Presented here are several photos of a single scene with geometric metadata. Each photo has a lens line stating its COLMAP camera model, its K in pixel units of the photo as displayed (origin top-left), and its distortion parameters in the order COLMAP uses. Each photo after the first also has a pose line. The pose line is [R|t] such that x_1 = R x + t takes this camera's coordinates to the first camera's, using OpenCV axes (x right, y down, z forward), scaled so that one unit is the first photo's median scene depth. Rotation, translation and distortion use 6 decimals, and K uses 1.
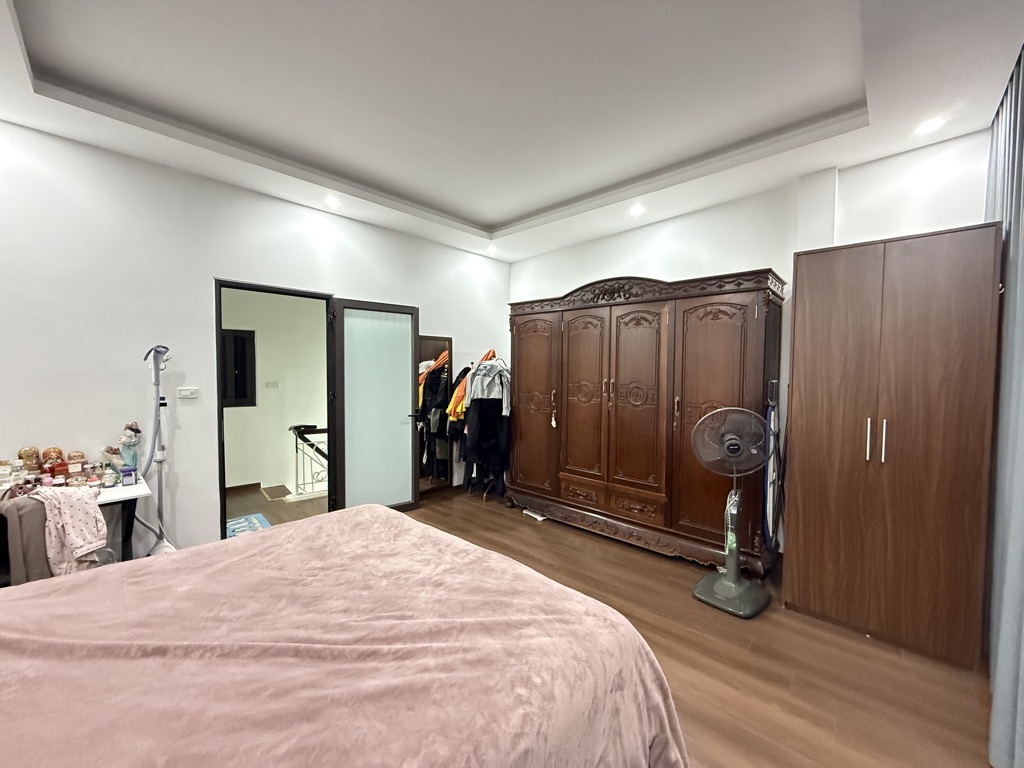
lens RADIAL K [[411.8, 0, 508.9], [0, 411.8, 384.7], [0, 0, 1]] dist [0.007838, -0.000237]
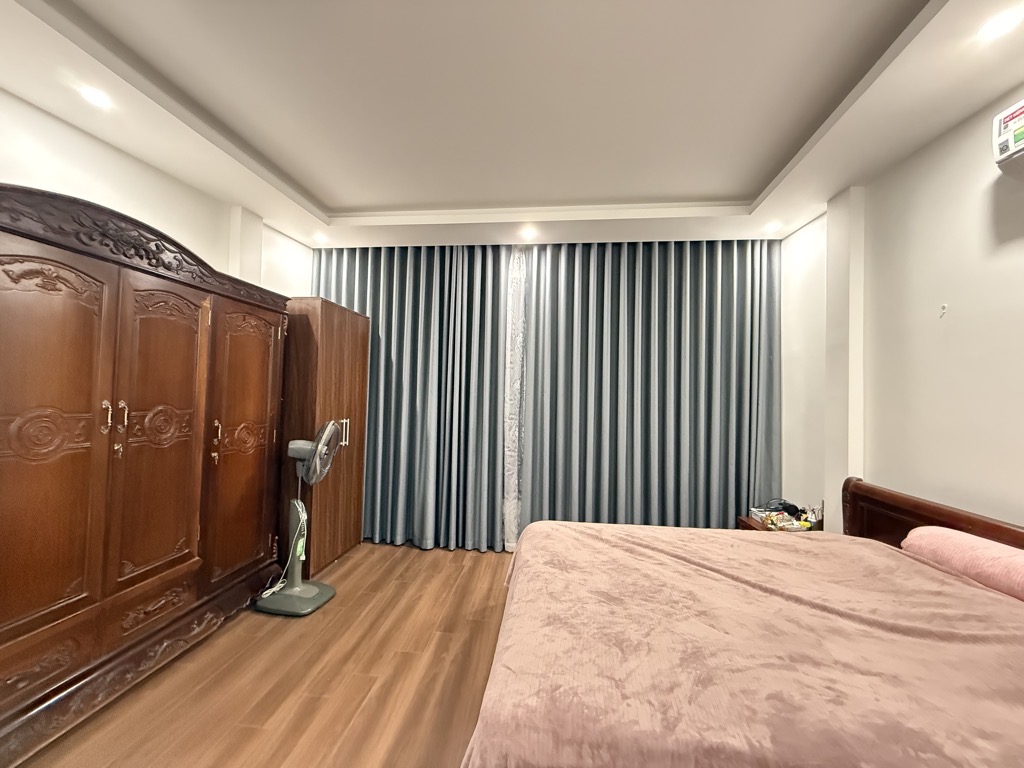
lens RADIAL K [[411.8, 0, 508.9], [0, 411.8, 384.7], [0, 0, 1]] dist [0.007838, -0.000237]
pose [[-0.600165, -0.080594, 0.795806, -0.494123], [-0.101983, 0.994501, 0.023805, -0.110085], [-0.793348, -0.066872, -0.605084, 0.955823]]
